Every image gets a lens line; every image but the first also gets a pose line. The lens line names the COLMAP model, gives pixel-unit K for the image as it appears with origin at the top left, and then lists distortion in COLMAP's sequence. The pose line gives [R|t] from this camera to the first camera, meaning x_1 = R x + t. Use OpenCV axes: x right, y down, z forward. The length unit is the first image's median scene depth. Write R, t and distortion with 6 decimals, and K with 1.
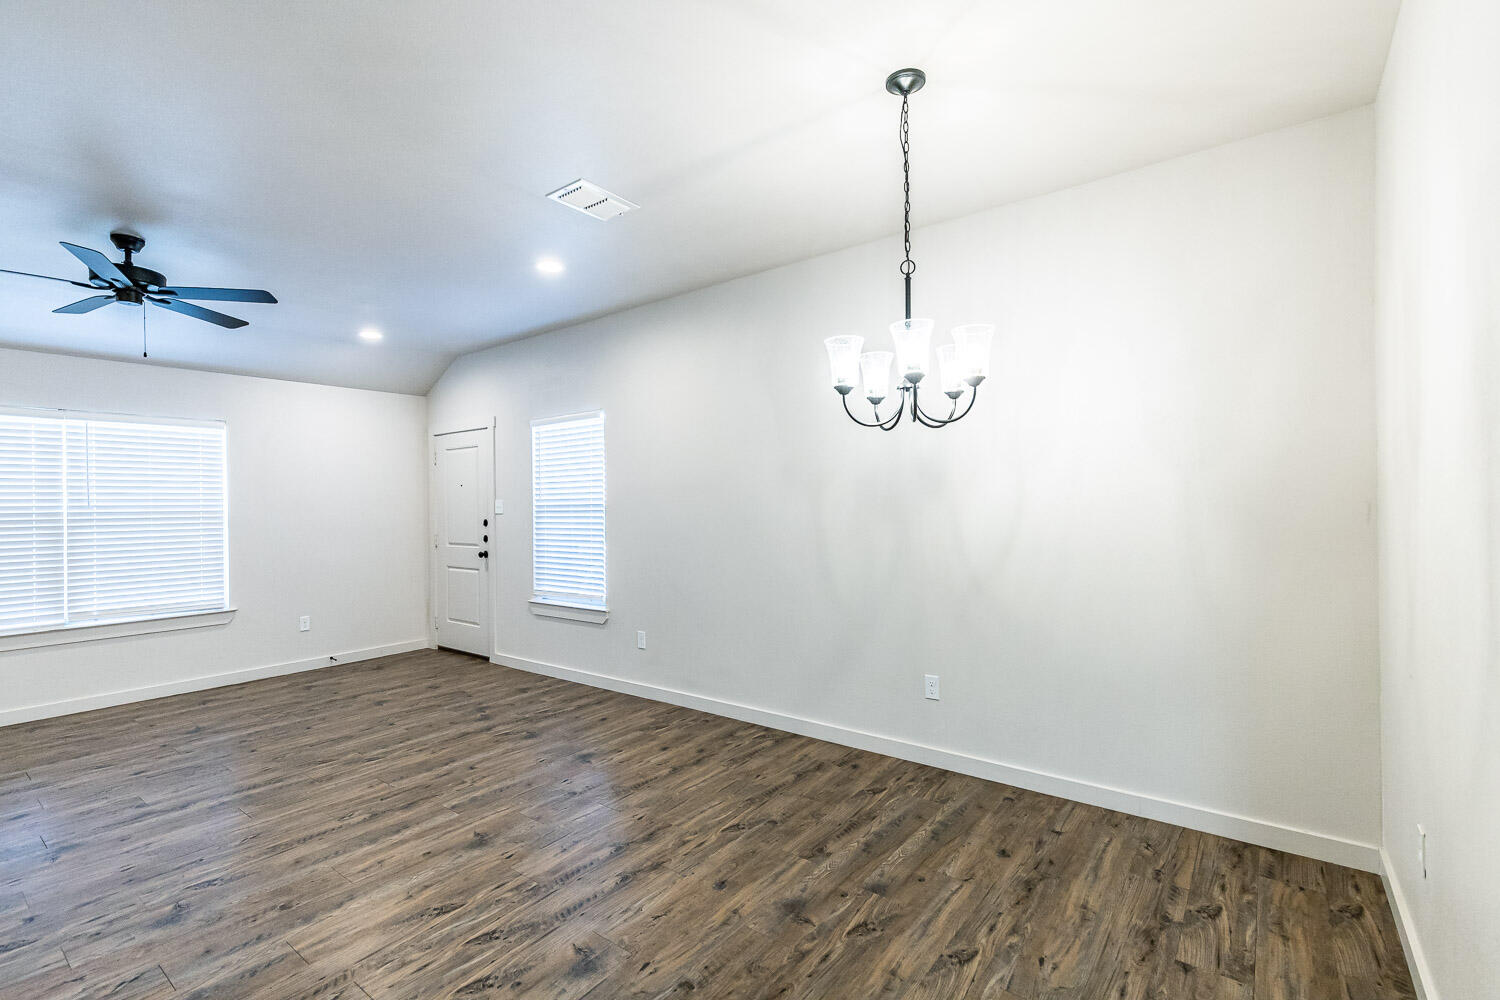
lens RADIAL K [[670.4, 0, 748.4], [0, 670.4, 510.0], [0, 0, 1]] dist [0.000640, -0.000106]
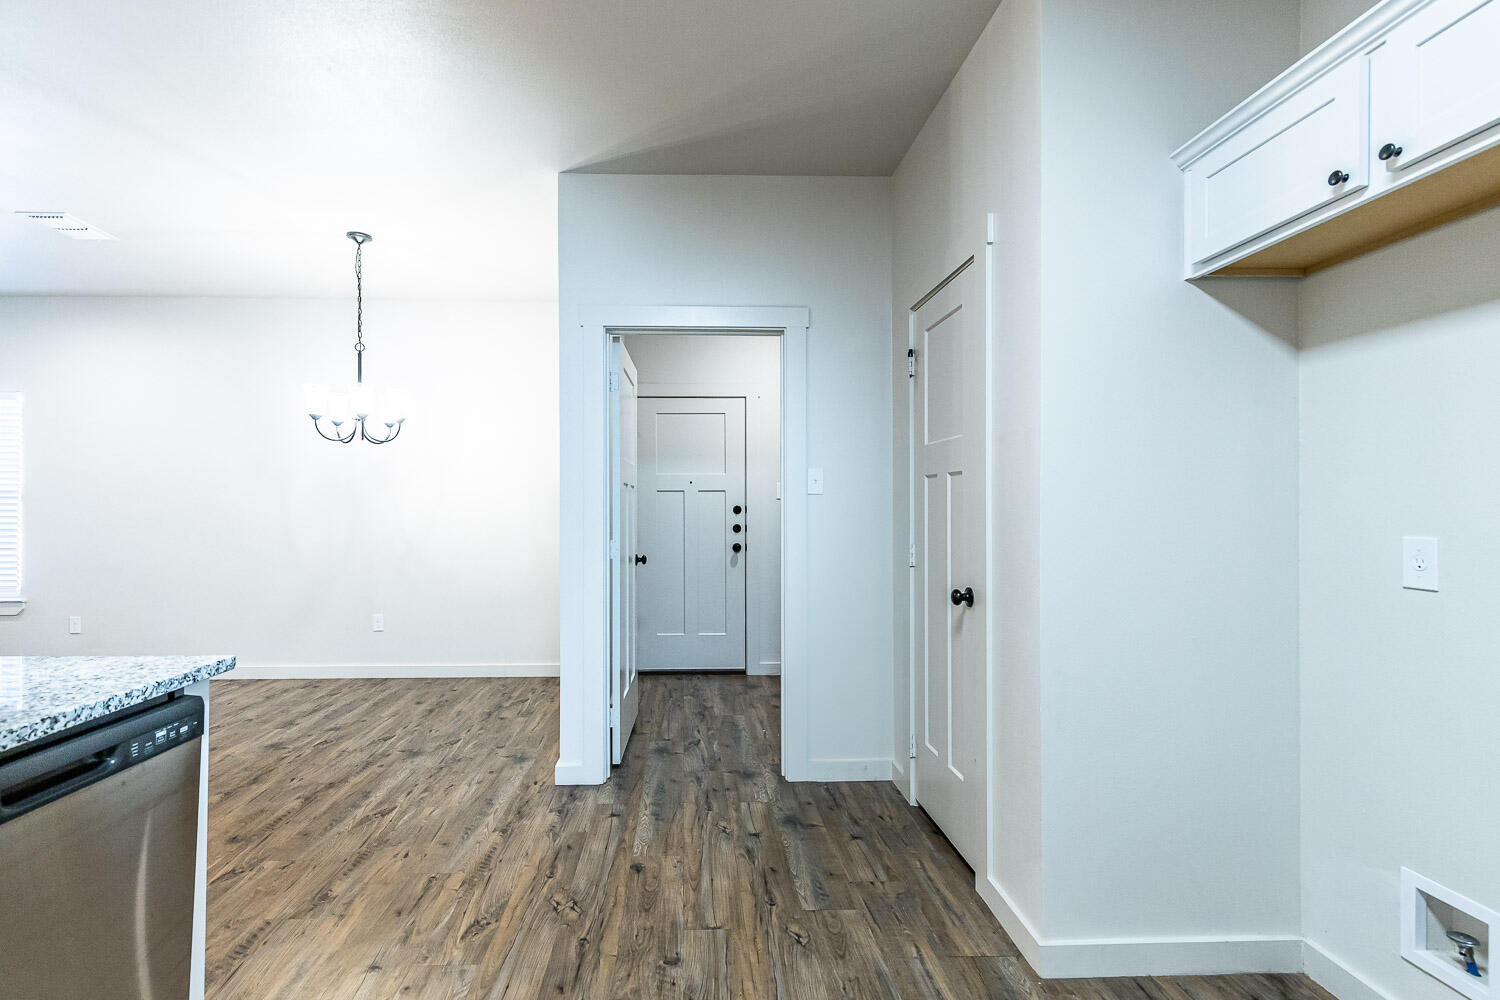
lens RADIAL K [[691.6, 0, 704.4], [0, 691.6, 506.6], [0, 0, 1]] dist [0.002746, -0.000351]
pose [[0.777855, 0.015607, 0.628250, -0.136580], [-0.004479, 0.999804, -0.019291, 0.051760], [-0.628428, 0.012192, 0.777772, -0.696794]]
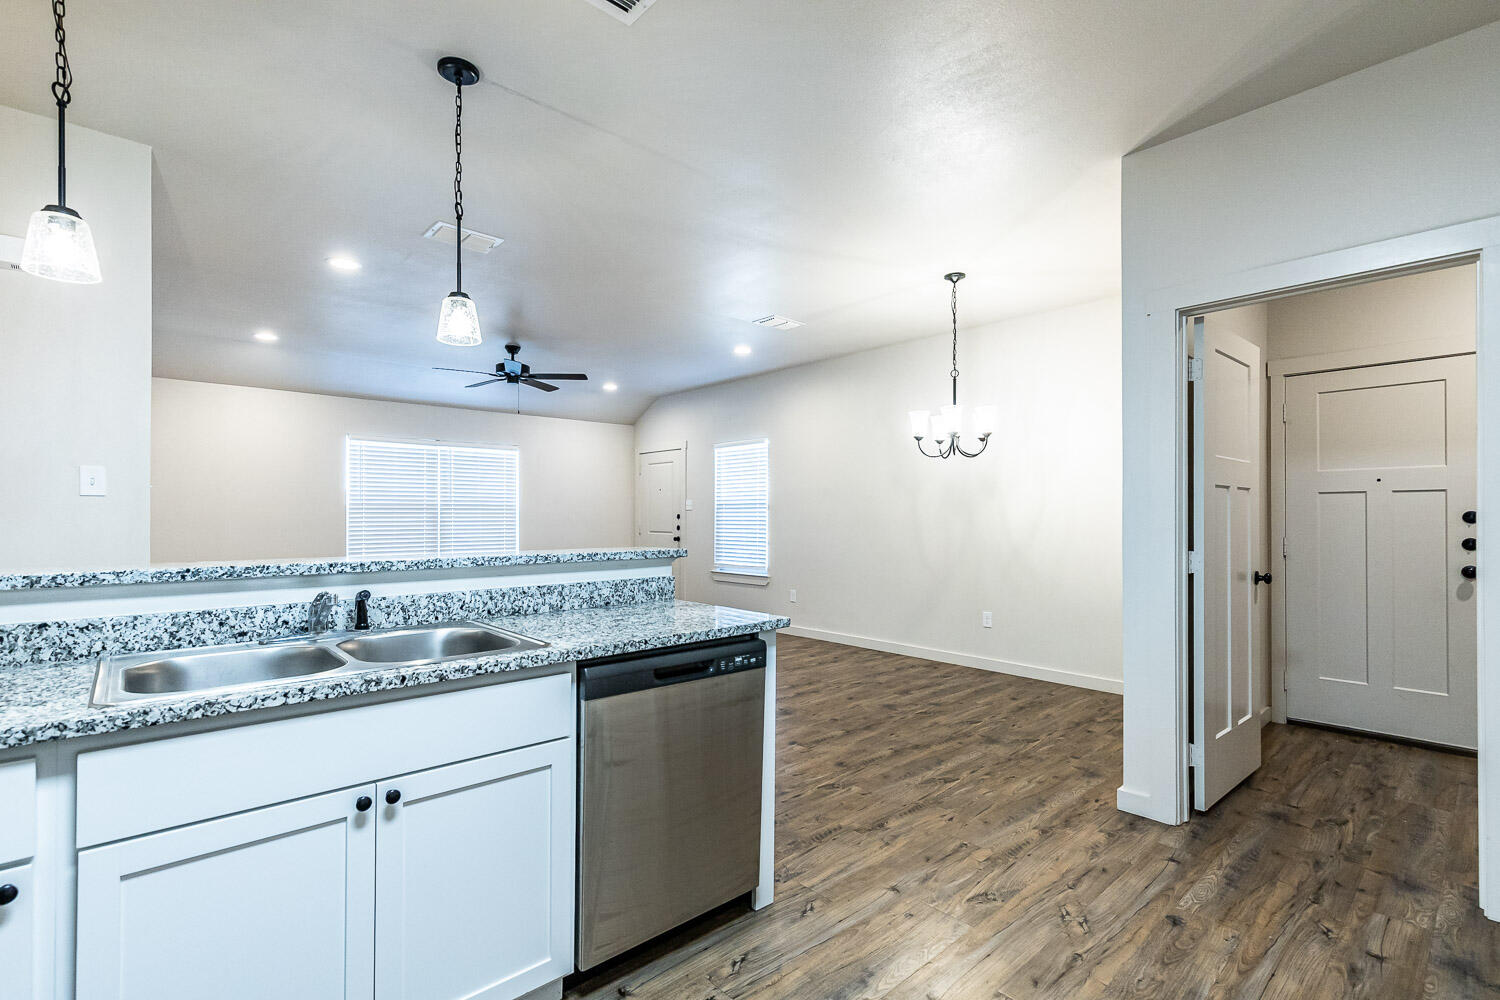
lens RADIAL K [[683.2, 0, 732.1], [0, 683.2, 511.5], [0, 0, 1]] dist [-0.000339, -0.000436]
pose [[0.979725, 0.013862, -0.199868, 0.008692], [-0.016564, 0.999793, -0.011855, 0.050530], [0.199662, 0.014925, 0.979751, -0.808944]]
